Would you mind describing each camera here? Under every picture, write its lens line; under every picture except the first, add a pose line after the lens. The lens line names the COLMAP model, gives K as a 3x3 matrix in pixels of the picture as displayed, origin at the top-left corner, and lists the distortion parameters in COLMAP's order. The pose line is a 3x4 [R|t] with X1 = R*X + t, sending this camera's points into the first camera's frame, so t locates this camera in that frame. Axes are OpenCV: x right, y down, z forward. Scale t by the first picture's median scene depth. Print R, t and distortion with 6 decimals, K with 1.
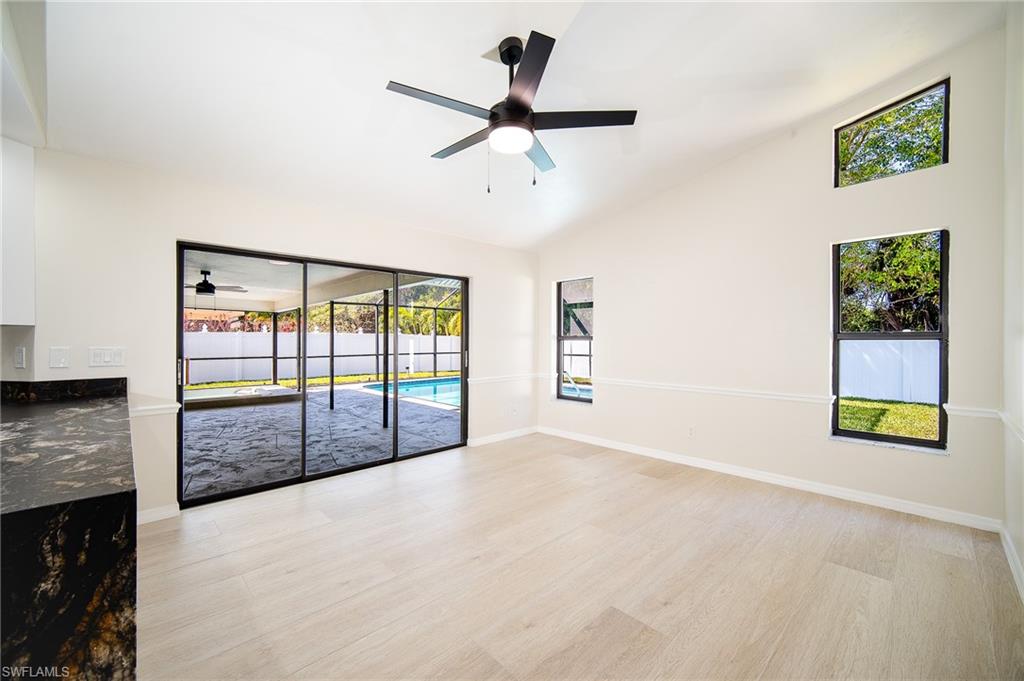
lens RADIAL K [[407.9, 0, 508.6], [0, 407.9, 347.6], [0, 0, 1]] dist [-0.000335, 0.000016]
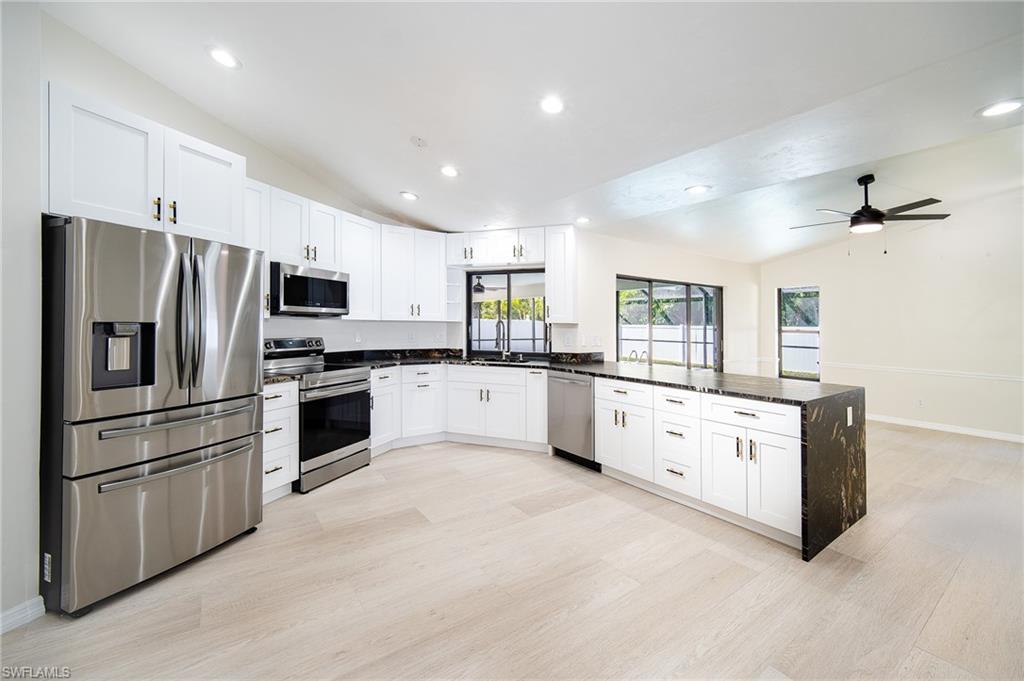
lens RADIAL K [[413.4, 0, 512.6], [0, 413.4, 320.2], [0, 0, 1]] dist [0.001180, 0.000073]
pose [[0.988622, 0.016341, -0.149530, -0.594855], [-0.020757, 0.999392, -0.028020, -0.004950], [0.148981, 0.030805, 0.988360, -0.490063]]
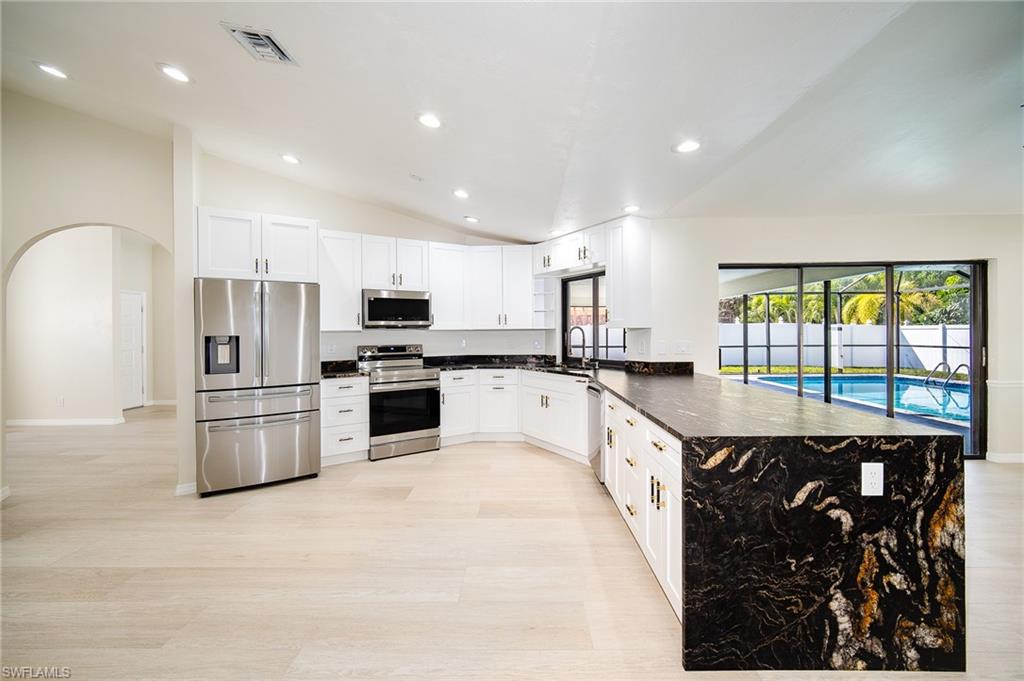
lens RADIAL K [[406.4, 0, 514.0], [0, 406.4, 333.8], [0, 0, 1]] dist [-0.000873, -0.000040]
pose [[0.707093, 0.001674, -0.707119, -0.197506], [-0.006112, 0.999974, -0.003744, -0.010332], [0.707095, 0.006970, 0.707085, -0.284087]]
